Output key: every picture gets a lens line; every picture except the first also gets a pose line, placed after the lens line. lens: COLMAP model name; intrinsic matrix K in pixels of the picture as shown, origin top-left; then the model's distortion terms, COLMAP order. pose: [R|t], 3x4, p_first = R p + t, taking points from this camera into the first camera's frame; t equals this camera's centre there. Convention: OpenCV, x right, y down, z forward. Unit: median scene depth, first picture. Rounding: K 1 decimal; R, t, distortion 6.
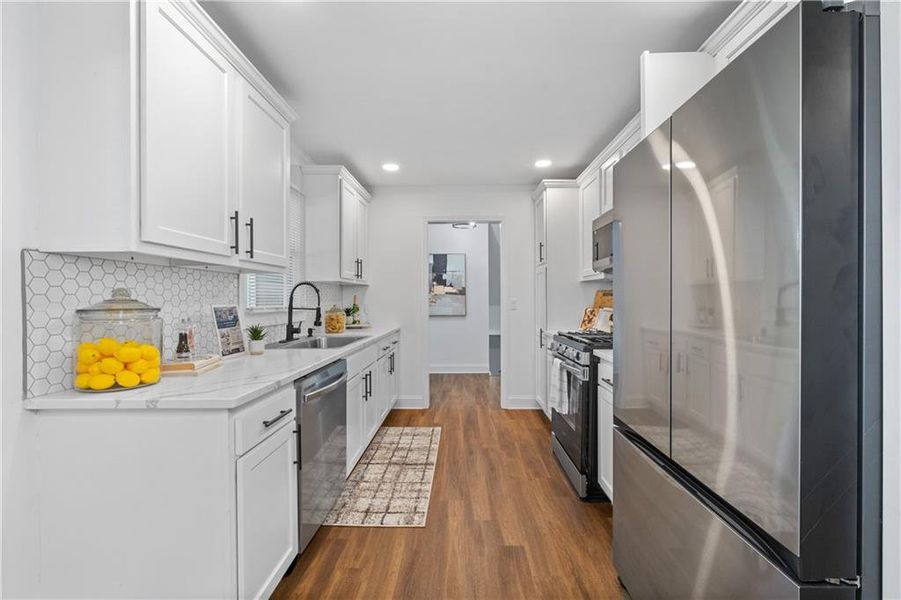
lens RADIAL K [[378.6, 0, 456.2], [0, 378.6, 300.3], [0, 0, 1]] dist [-0.000649, 0.001124]
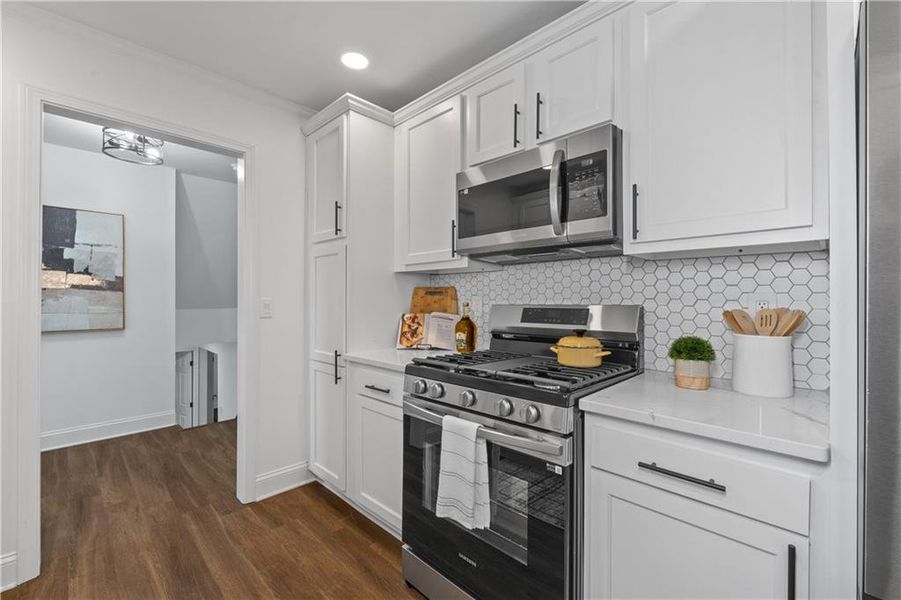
lens RADIAL K [[378.6, 0, 451.8], [0, 378.6, 297.9], [0, 0, 1]] dist [-0.000649, 0.001124]
pose [[0.687275, 0.008820, 0.726343, -0.086160], [-0.002130, 0.999946, -0.010127, 0.000419], [-0.726394, 0.005413, 0.687257, 0.538266]]
